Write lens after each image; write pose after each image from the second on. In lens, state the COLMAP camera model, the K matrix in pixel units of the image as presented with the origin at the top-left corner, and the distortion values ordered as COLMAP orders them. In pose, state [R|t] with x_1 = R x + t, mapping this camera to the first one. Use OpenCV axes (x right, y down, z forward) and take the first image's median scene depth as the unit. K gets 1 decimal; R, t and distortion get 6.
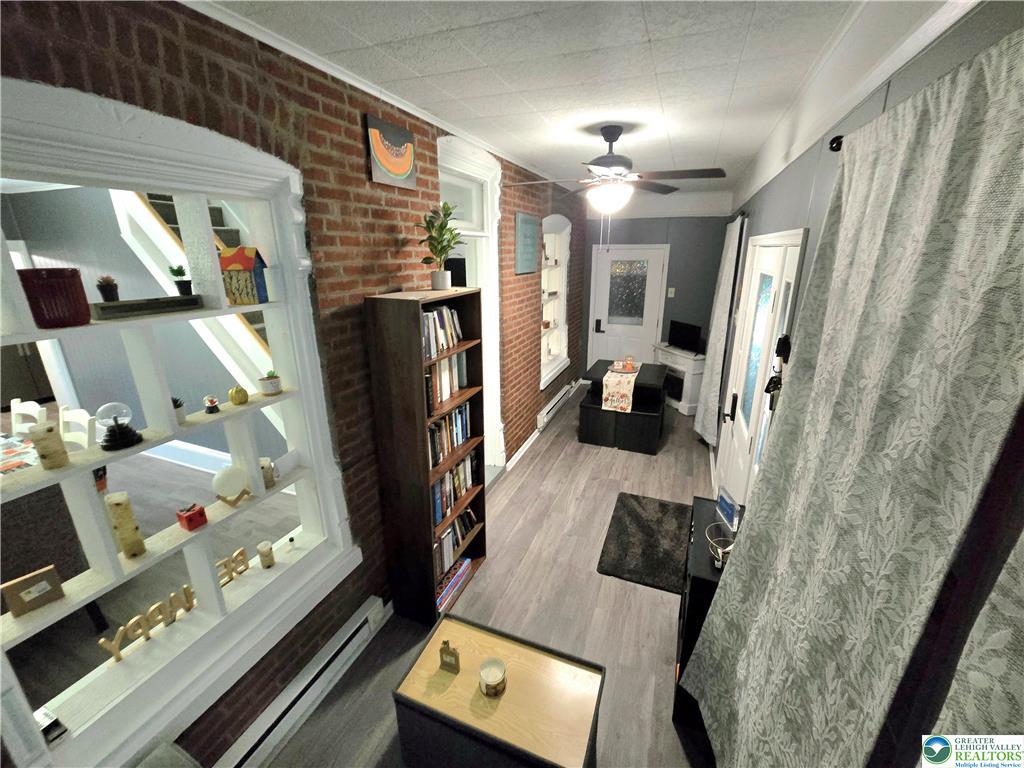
lens RADIAL K [[420.3, 0, 516.1], [0, 420.3, 383.8], [0, 0, 1]] dist [-0.001934, -0.000073]
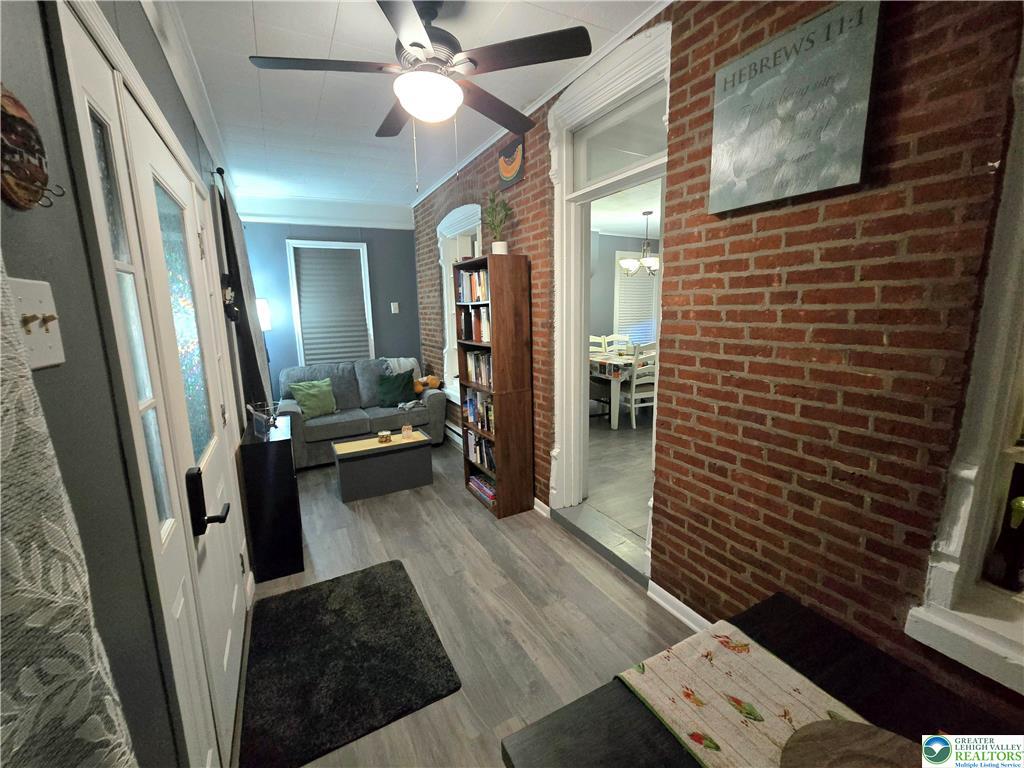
lens RADIAL K [[420.3, 0, 514.9], [0, 420.3, 381.0], [0, 0, 1]] dist [-0.001934, -0.000073]
pose [[-0.630429, 0.149844, -0.761647, 0.664382], [-0.207811, 0.912798, 0.351590, -0.279143], [0.747913, 0.379931, -0.544315, 1.531141]]
